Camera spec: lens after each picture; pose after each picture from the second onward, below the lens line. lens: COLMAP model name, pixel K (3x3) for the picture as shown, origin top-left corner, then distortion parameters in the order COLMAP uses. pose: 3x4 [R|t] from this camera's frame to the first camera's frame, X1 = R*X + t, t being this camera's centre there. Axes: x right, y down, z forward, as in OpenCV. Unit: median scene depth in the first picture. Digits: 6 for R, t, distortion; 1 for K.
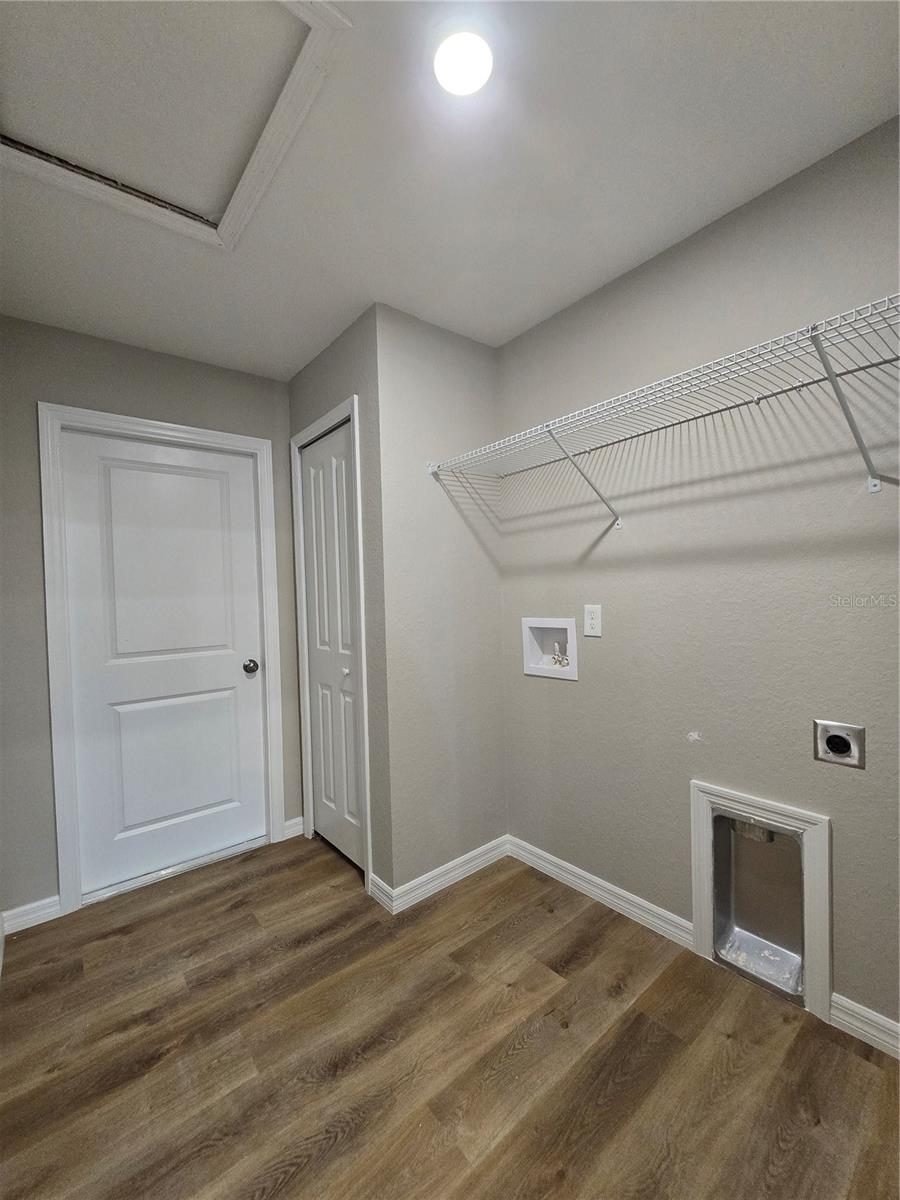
lens RADIAL K [[492.7, 0, 454.0], [0, 492.7, 603.5], [0, 0, 1]] dist [-0.003850, 0.000445]
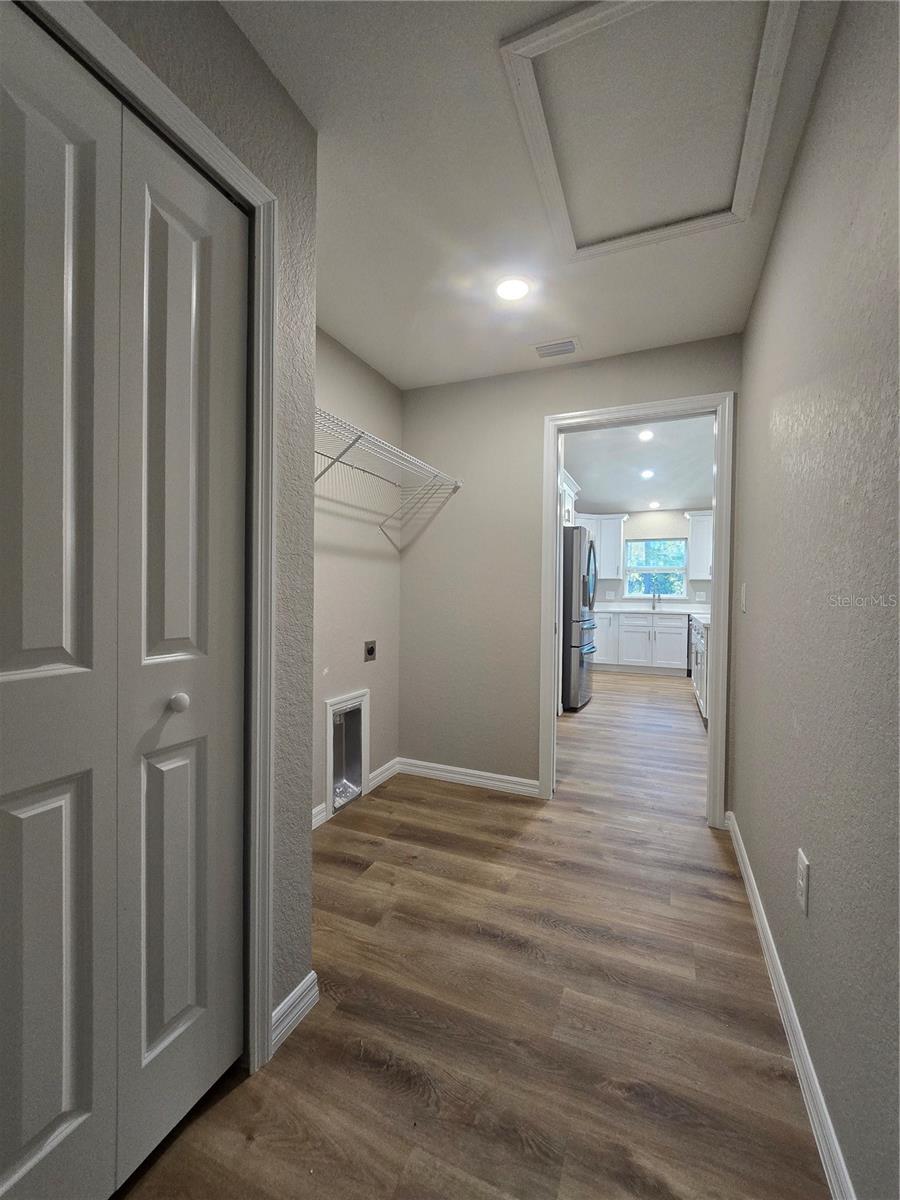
lens RADIAL K [[492.0, 0, 452.9], [0, 492.0, 601.3], [0, 0, 1]] dist [-0.003117, 0.000035]
pose [[-0.457819, 0.015235, 0.888915, -0.937255], [0.025323, 0.999671, -0.004091, 0.073337], [-0.888685, 0.020637, -0.458054, 1.258944]]
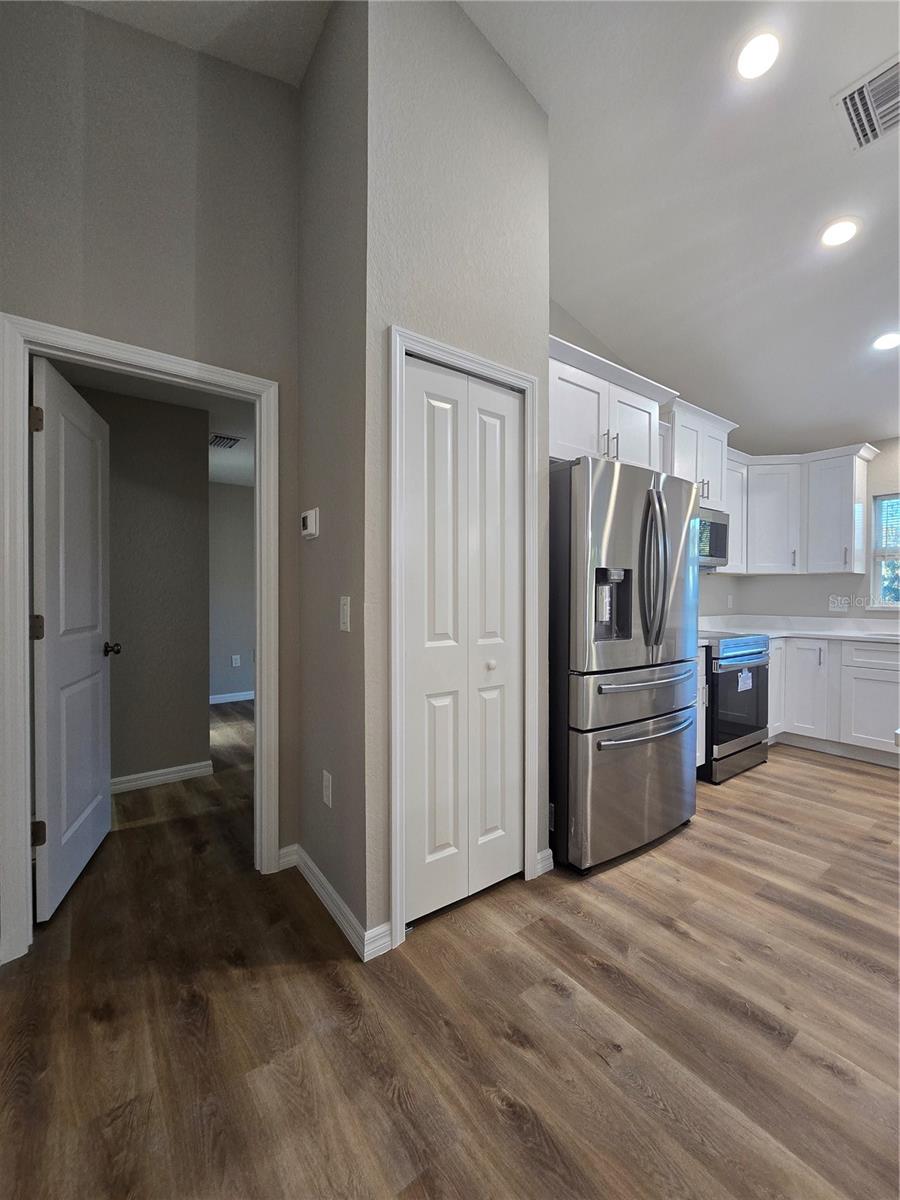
lens RADIAL K [[492.0, 0, 452.9], [0, 492.0, 601.3], [0, 0, 1]] dist [-0.003117, 0.000035]
pose [[0.046733, 0.018349, 0.998739, -0.078737], [0.019051, 0.999633, -0.019257, 0.033107], [-0.998726, 0.019927, 0.046367, -0.295484]]
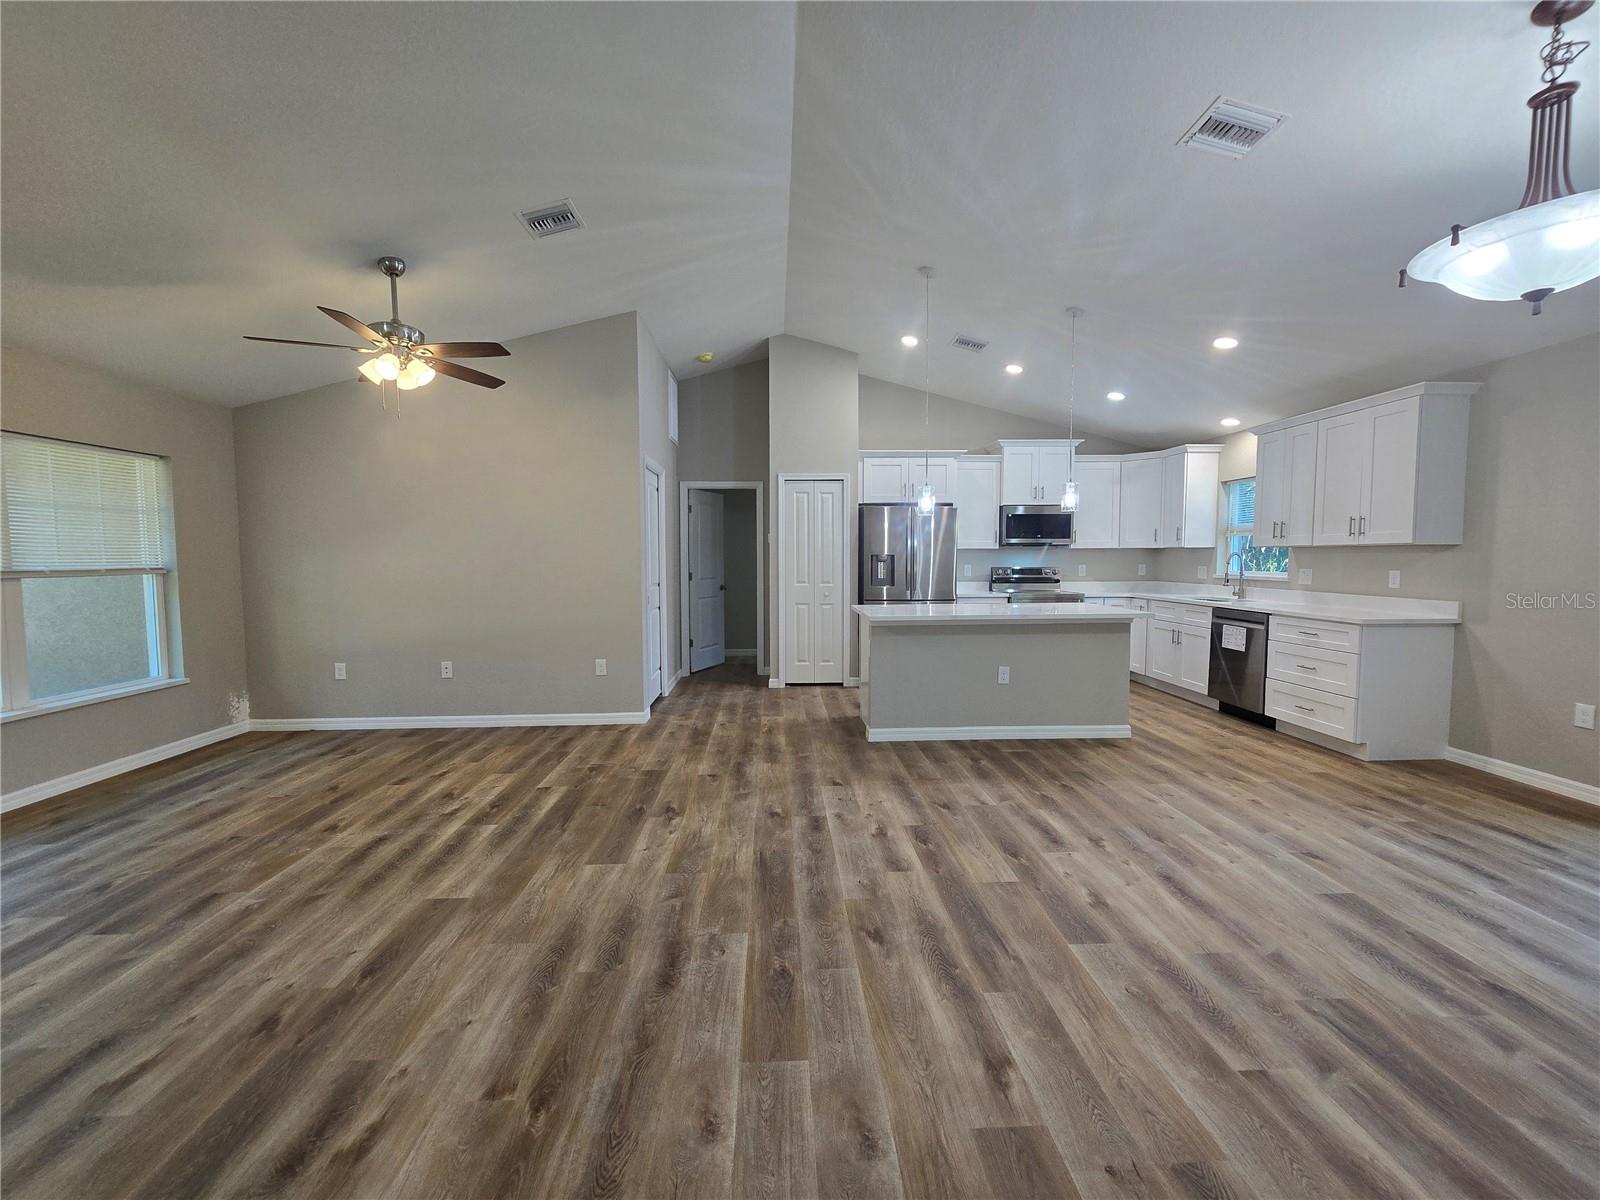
lens RADIAL K [[657.0, 0, 801.1], [0, 657.0, 597.3], [0, 0, 1]] dist [-0.003850, 0.000445]
pose [[0.604030, -0.018286, 0.796752, -1.987205], [0.001531, 0.999762, 0.021784, 0.091744], [-0.796960, -0.011938, 0.603914, -2.443426]]
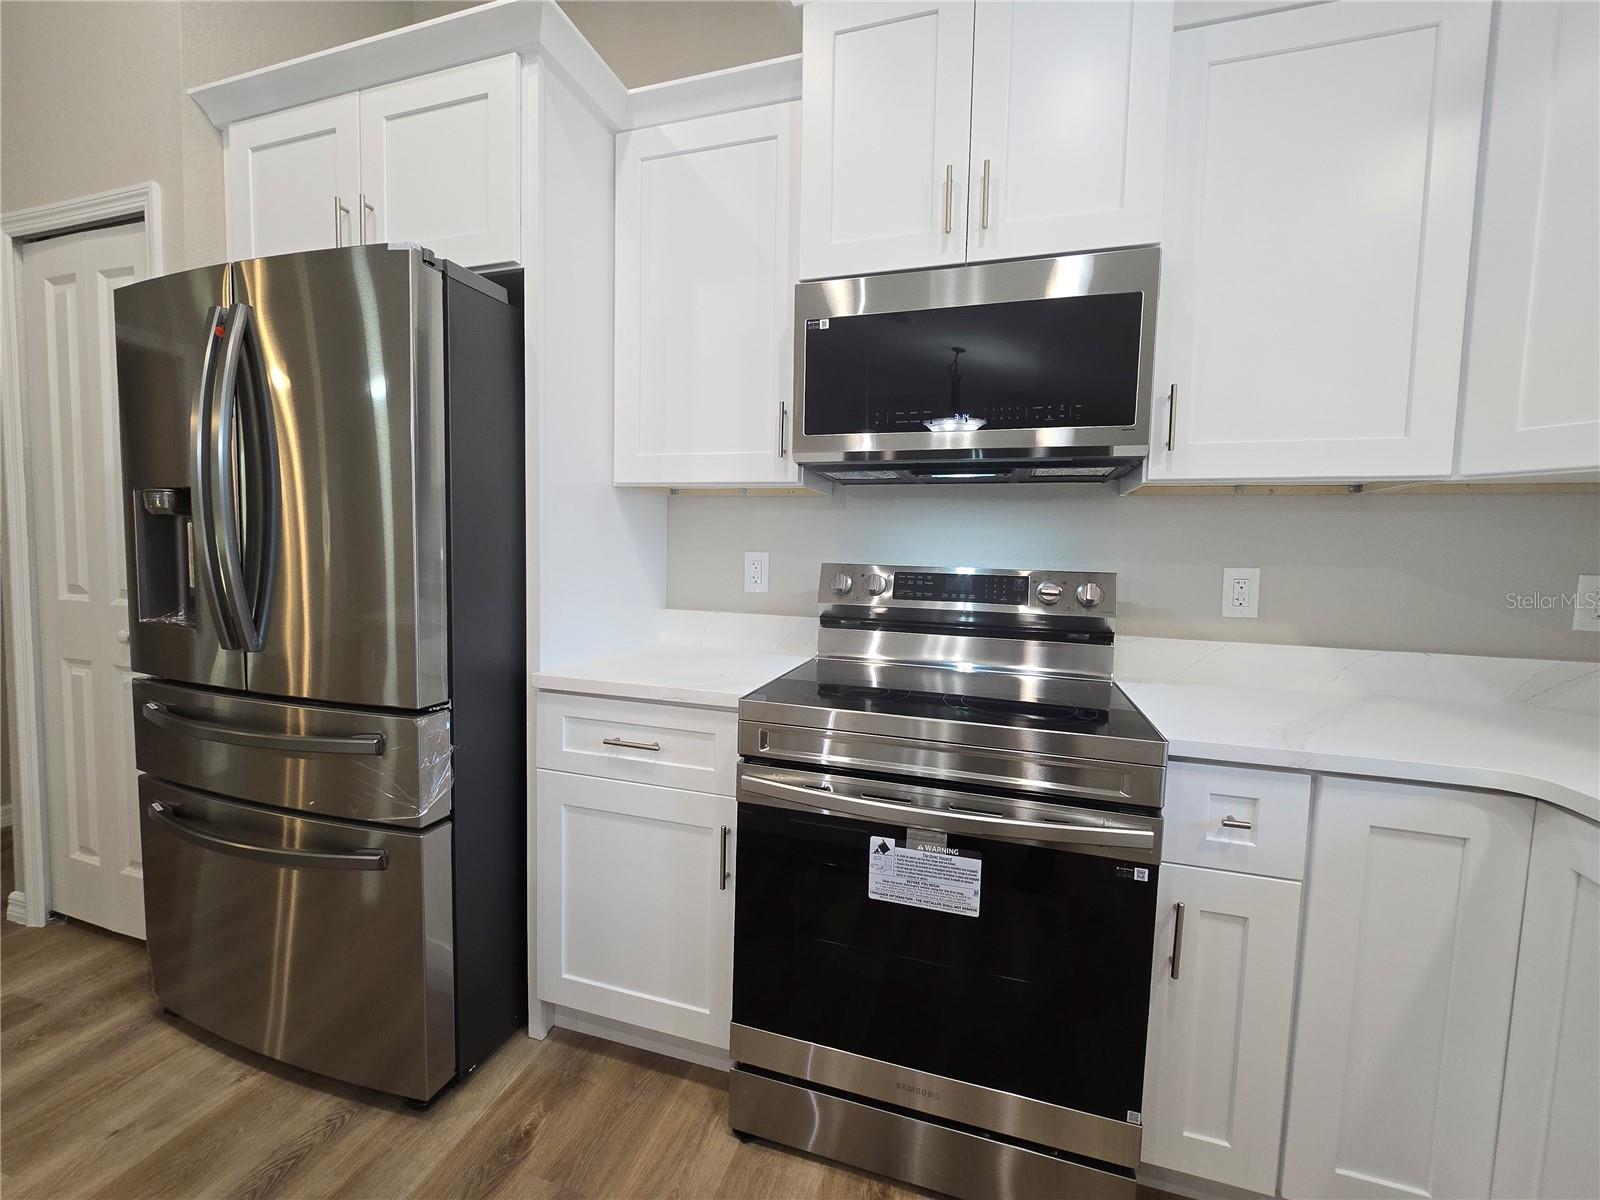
lens RADIAL K [[656.0, 0, 800.5], [0, 656.0, 595.9], [0, 0, 1]] dist [-0.003117, 0.000035]
pose [[0.833436, 0.016288, 0.552375, 1.352279], [-0.039695, 0.998748, 0.030442, 0.017768], [-0.551188, -0.047298, 0.833039, -1.783094]]
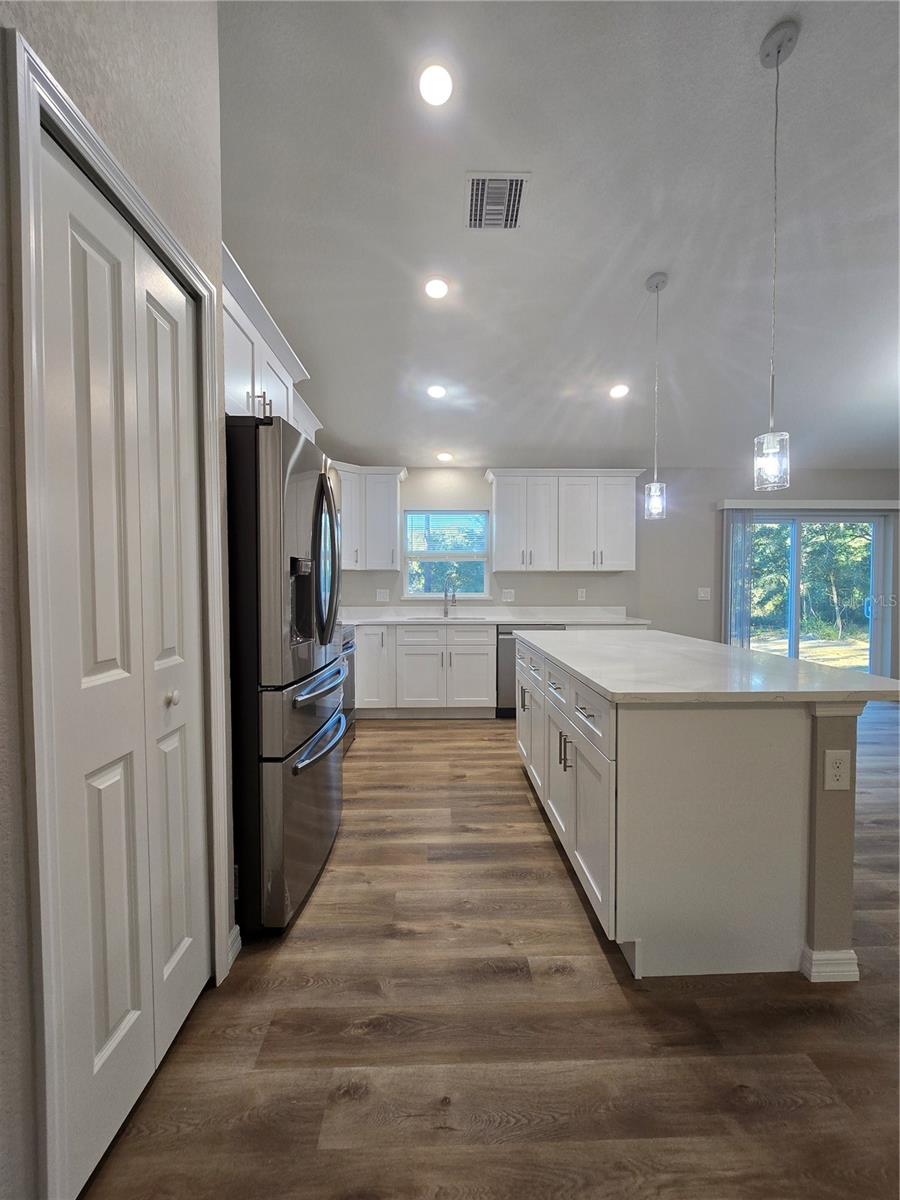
lens RADIAL K [[492.0, 0, 452.9], [0, 492.0, 601.3], [0, 0, 1]] dist [-0.003117, 0.000035]
pose [[-0.787355, 0.016492, 0.616279, 0.258902], [0.041882, 0.998764, 0.026780, 0.011555], [-0.615076, 0.046896, -0.787072, -0.018865]]
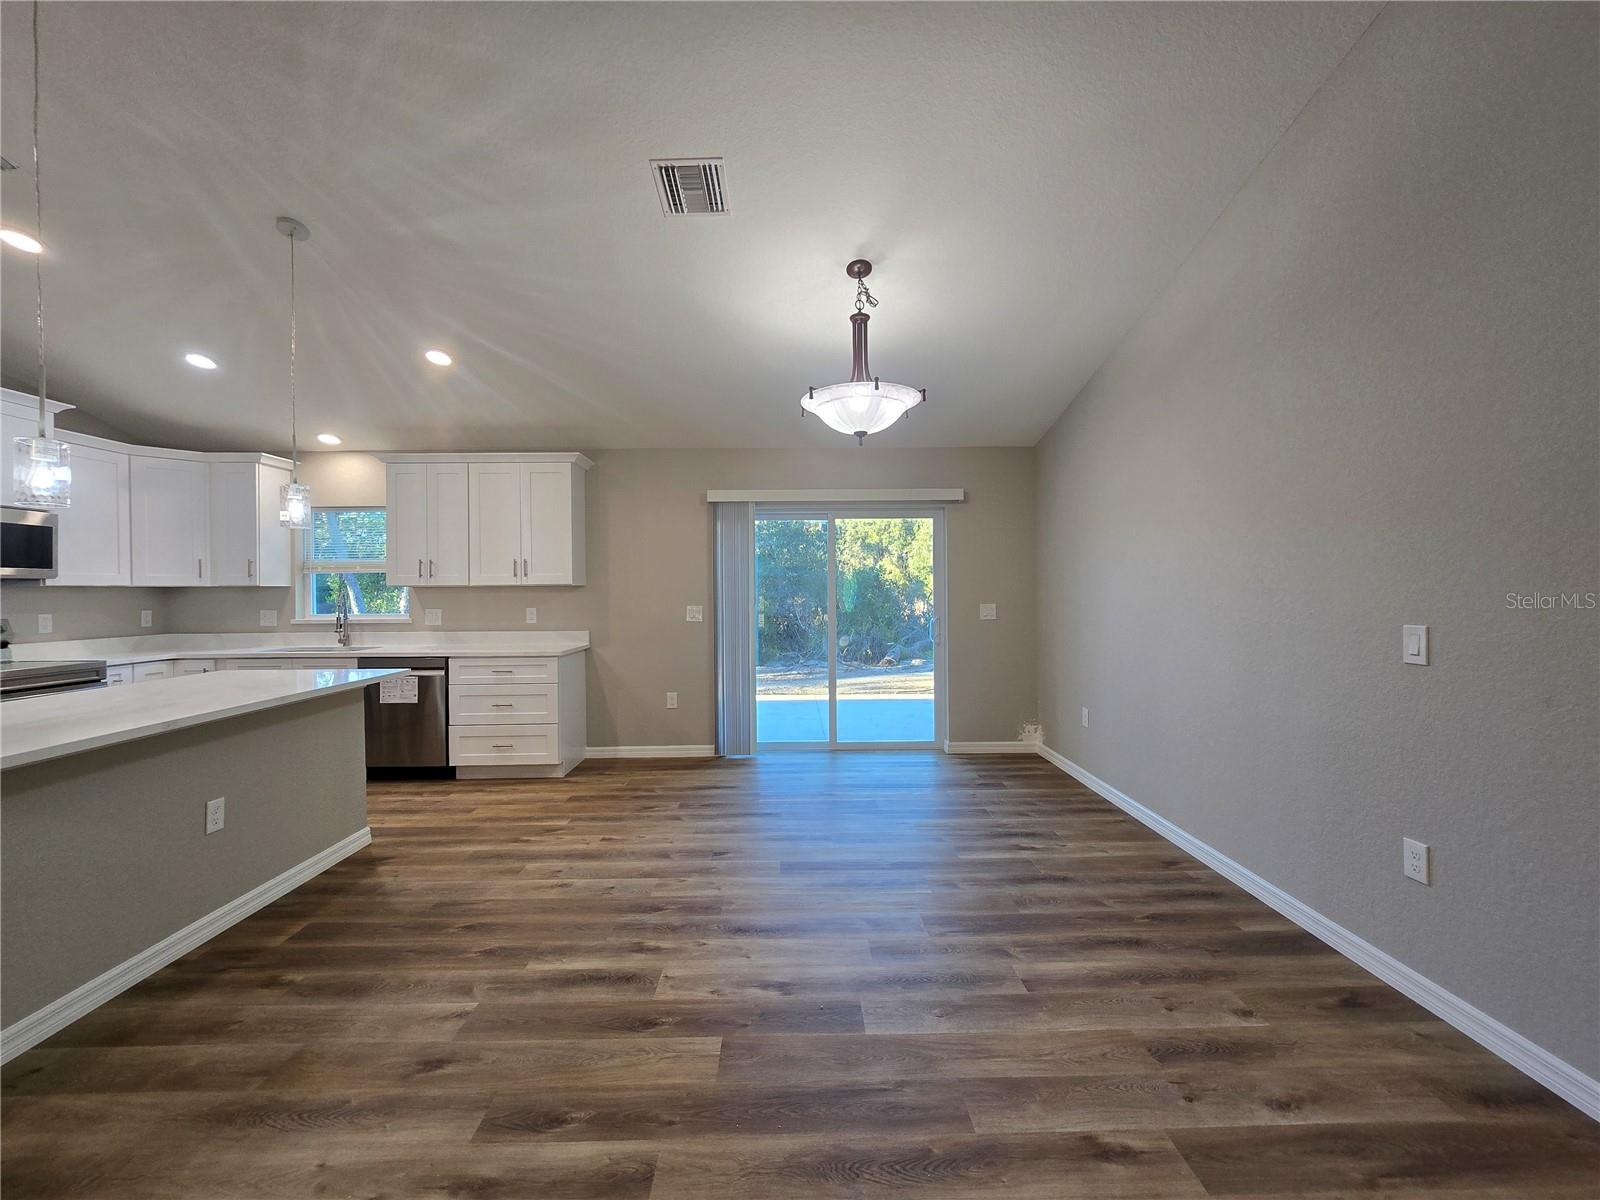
lens RADIAL K [[656.0, 0, 800.5], [0, 656.0, 595.9], [0, 0, 1]] dist [-0.003117, 0.000035]
pose [[-0.783933, 0.034900, 0.619864, -1.318107], [0.048051, 0.998835, 0.004533, 0.037450], [-0.618983, 0.033339, -0.784696, -1.198129]]
